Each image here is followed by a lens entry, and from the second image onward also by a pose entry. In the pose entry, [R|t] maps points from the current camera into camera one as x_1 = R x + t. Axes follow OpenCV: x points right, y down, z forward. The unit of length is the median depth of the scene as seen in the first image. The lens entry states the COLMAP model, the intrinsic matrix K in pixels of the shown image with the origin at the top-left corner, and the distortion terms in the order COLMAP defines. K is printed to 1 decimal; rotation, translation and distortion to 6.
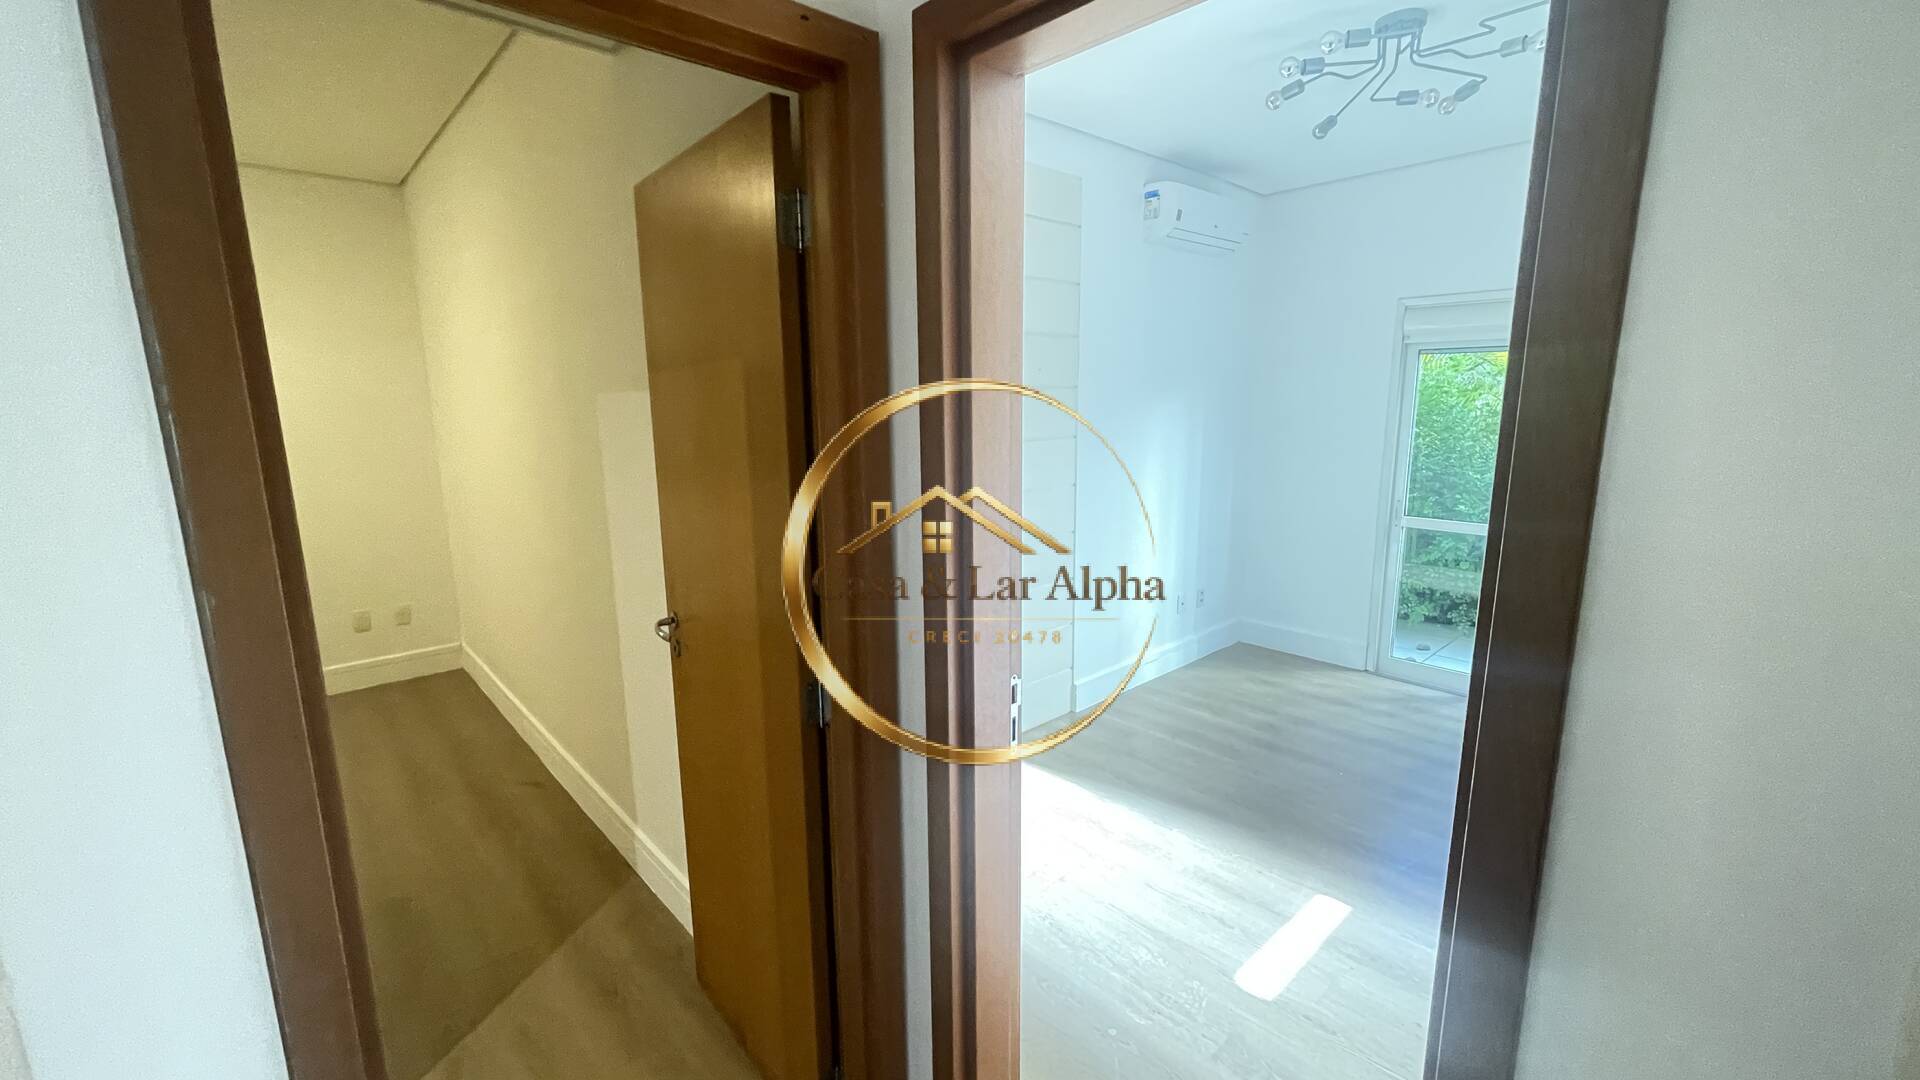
lens RADIAL K [[775.6, 0, 961.8], [0, 775.6, 532.2], [0, 0, 1]] dist [-0.000825, 0.000127]
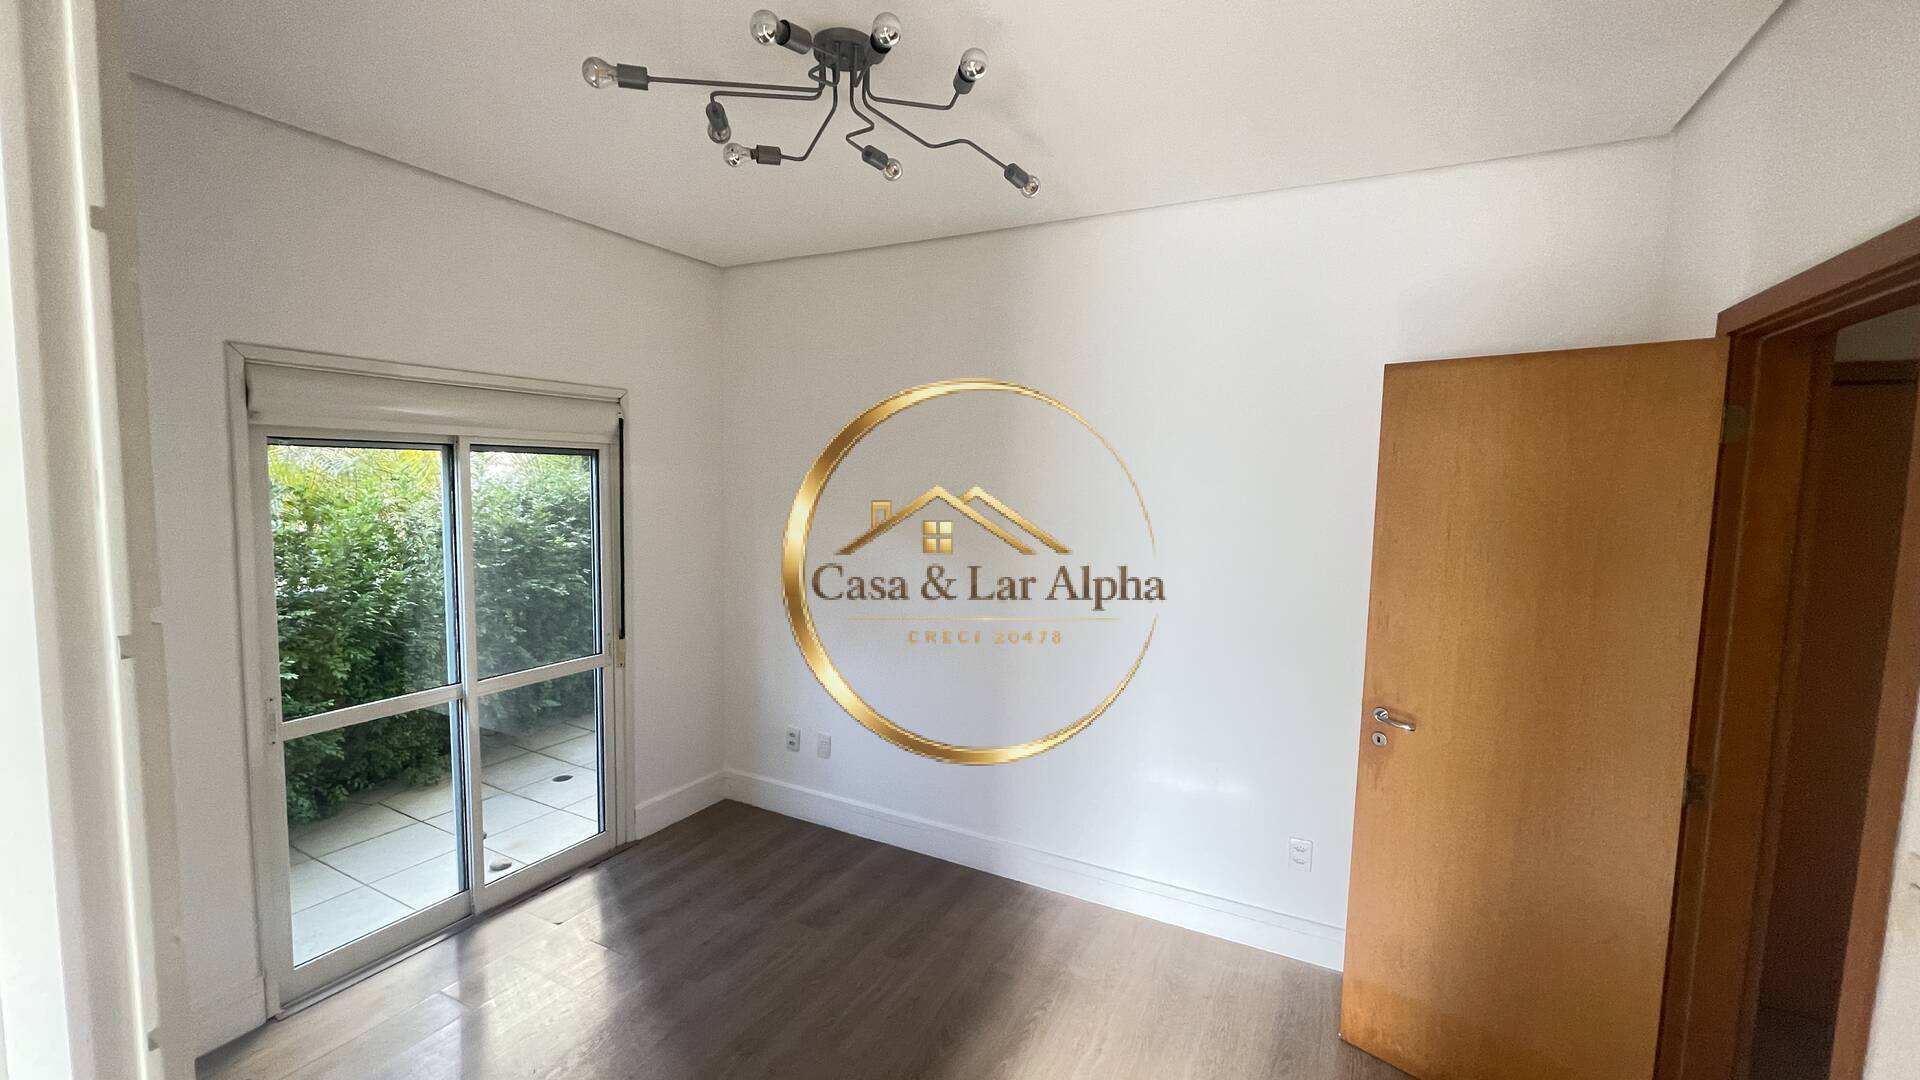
lens RADIAL K [[776.5, 0, 961.6], [0, 776.5, 539.5], [0, 0, 1]] dist [-0.008577, 0.000128]
pose [[-0.341604, -0.080741, 0.936369, -0.140747], [0.144584, 0.979928, 0.137244, -0.180288], [-0.928656, 0.182268, -0.323074, 0.786990]]
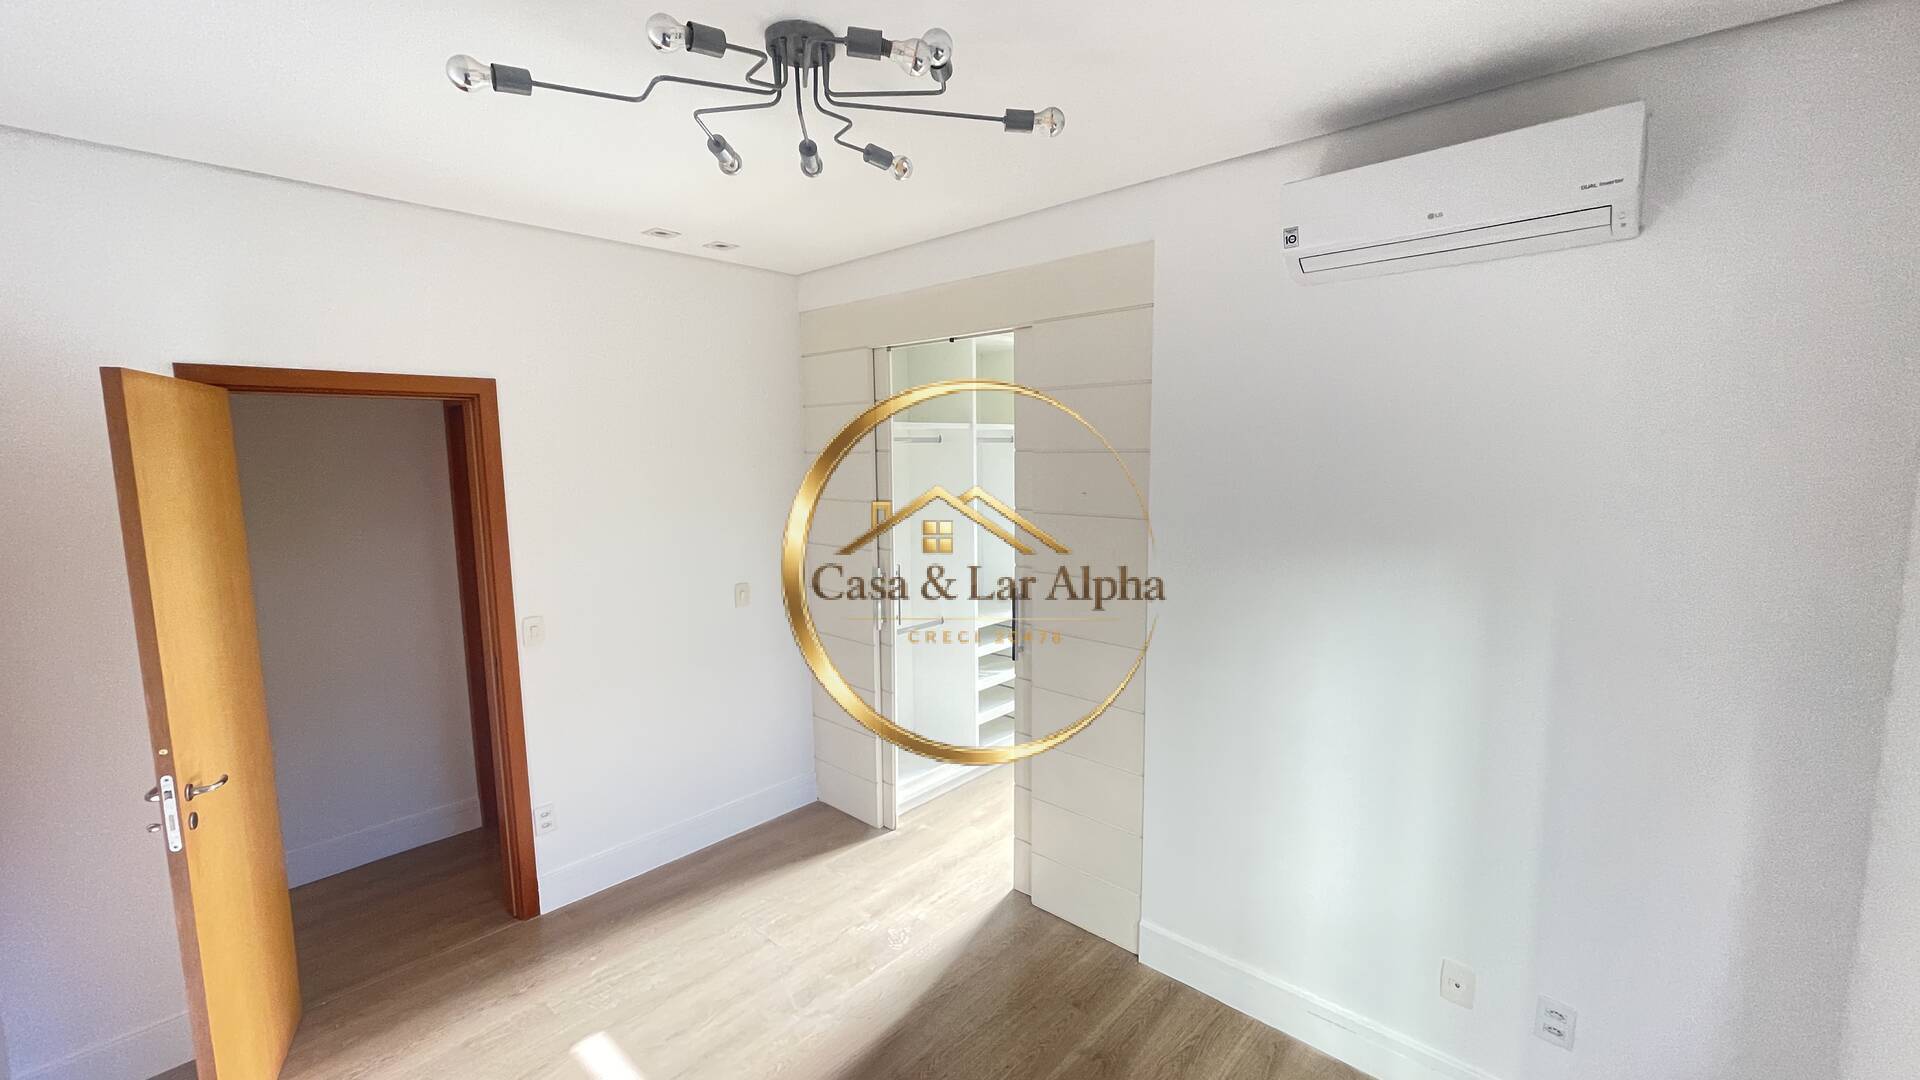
lens RADIAL K [[776.5, 0, 961.6], [0, 776.5, 539.5], [0, 0, 1]] dist [-0.008577, 0.000128]
pose [[0.086751, 0.121852, -0.988750, 0.836484], [-0.170265, 0.979702, 0.105798, -0.209543], [0.981572, 0.159172, 0.105738, 0.733729]]
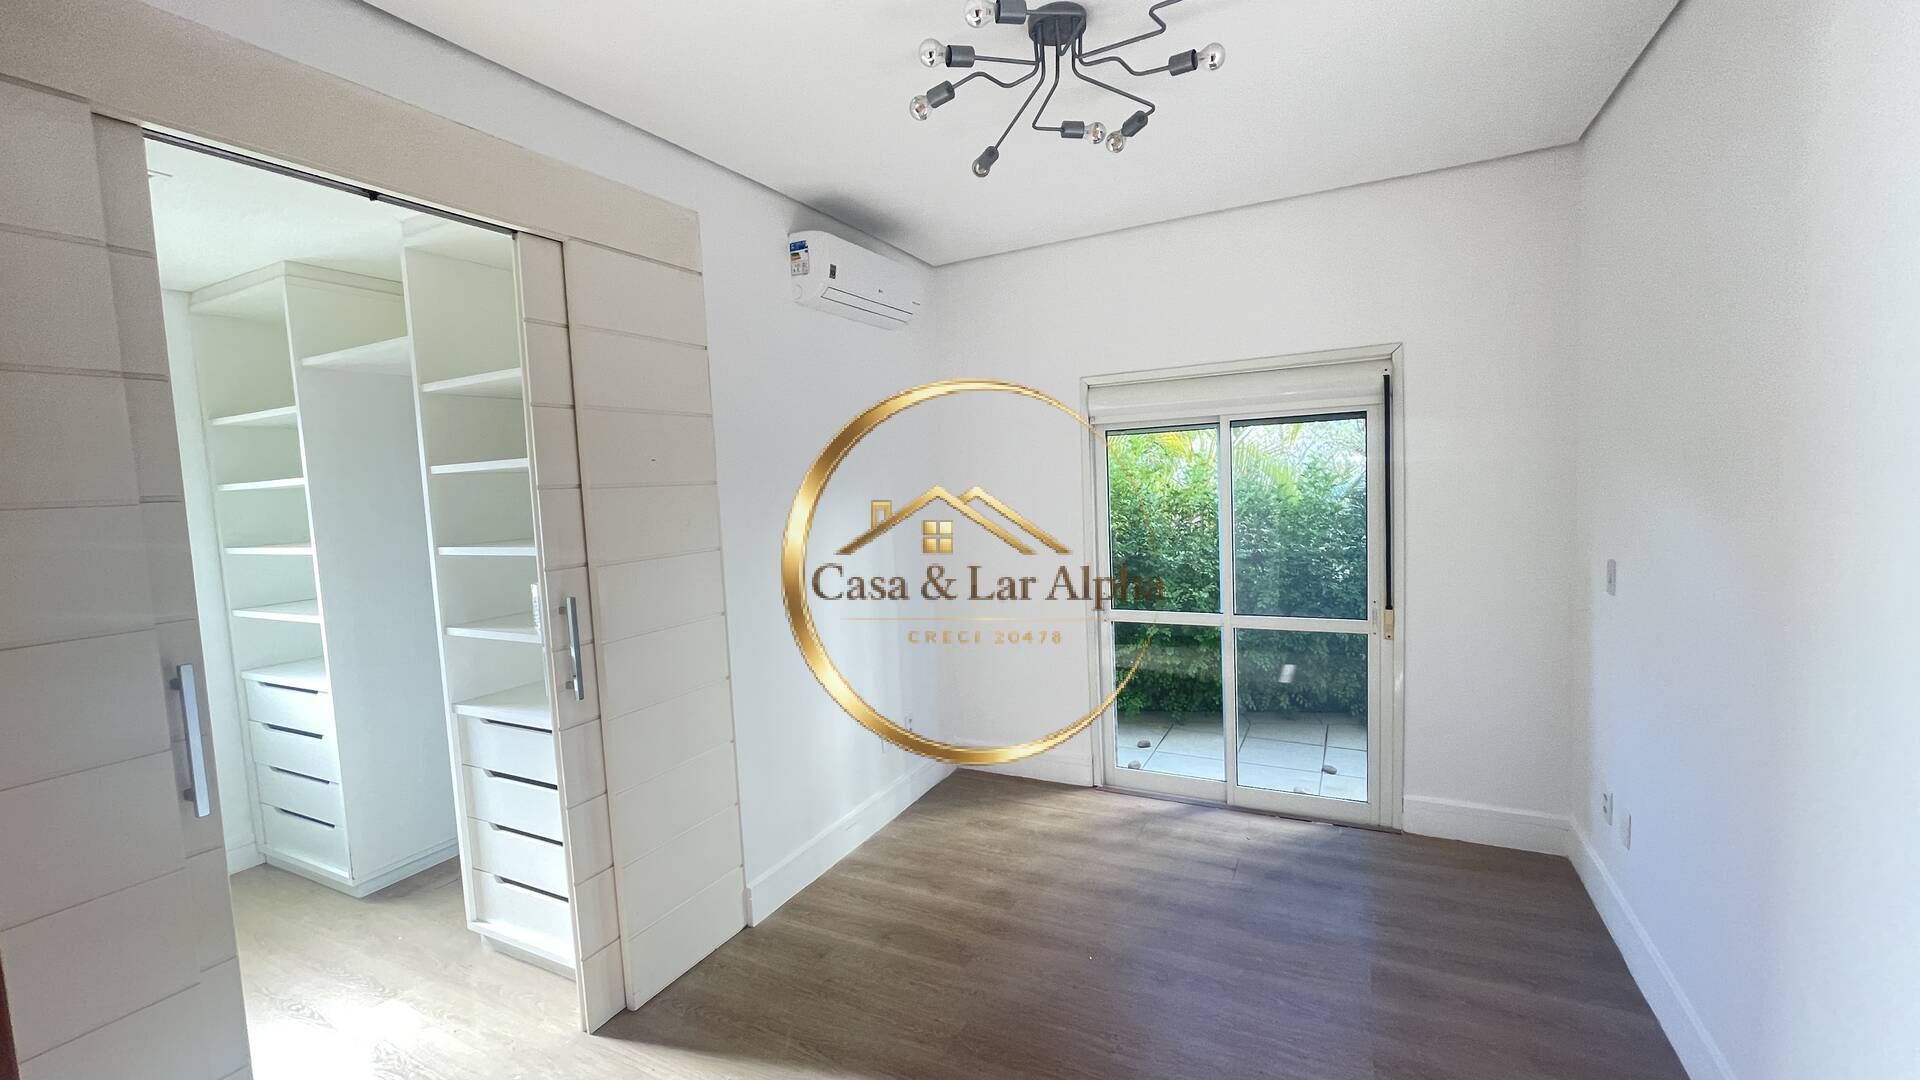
lens RADIAL K [[771.8, 0, 960.0], [0, 771.8, 540.0], [0, 0, 1]] dist [-0.016142, 0.009383]
pose [[0.935890, -0.062084, 0.346779, 0.105943], [0.099395, 0.990892, -0.090849, -0.042564], [-0.337980, 0.119492, 0.933537, 0.231250]]
